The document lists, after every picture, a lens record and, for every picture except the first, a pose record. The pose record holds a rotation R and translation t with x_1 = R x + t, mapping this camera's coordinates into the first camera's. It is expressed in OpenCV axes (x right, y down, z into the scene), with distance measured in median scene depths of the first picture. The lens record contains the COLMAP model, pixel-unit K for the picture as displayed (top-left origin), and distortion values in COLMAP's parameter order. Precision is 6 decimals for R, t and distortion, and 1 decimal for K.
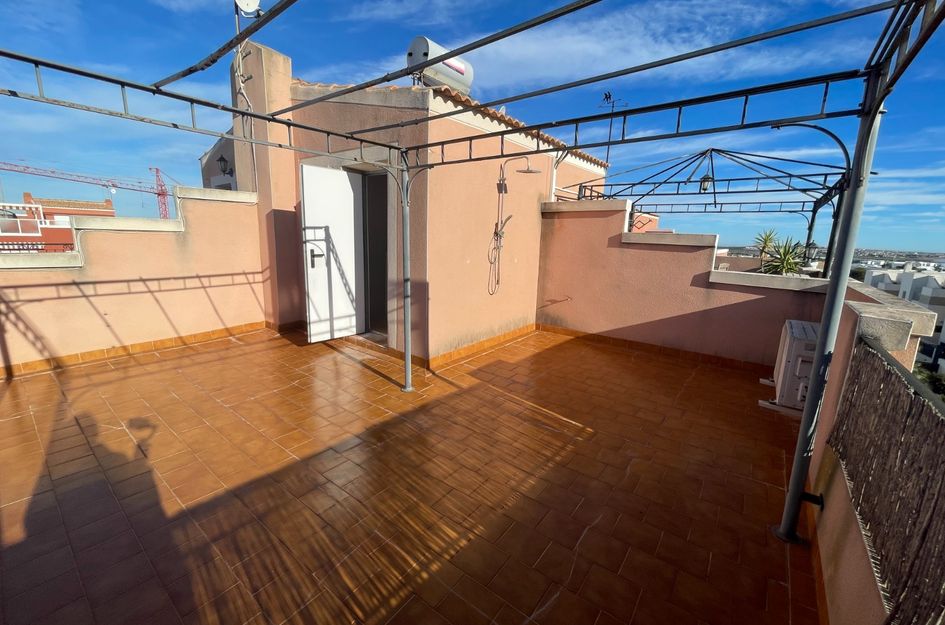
lens RADIAL K [[379.1, 0, 469.0], [0, 379.1, 315.5], [0, 0, 1]] dist [-0.006409, 0.000225]
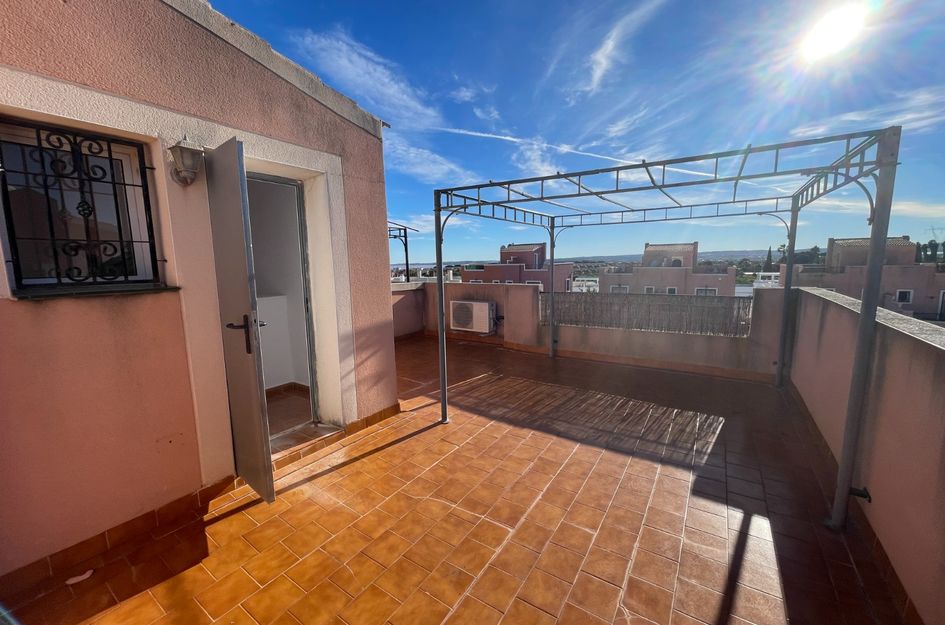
lens RADIAL K [[379.1, 0, 469.0], [0, 379.1, 315.5], [0, 0, 1]] dist [-0.006409, 0.000225]
pose [[-0.078622, -0.167155, 0.982791, -1.531050], [0.221851, 0.958187, 0.180719, -0.333429], [-0.971906, 0.232241, -0.038251, 1.246995]]
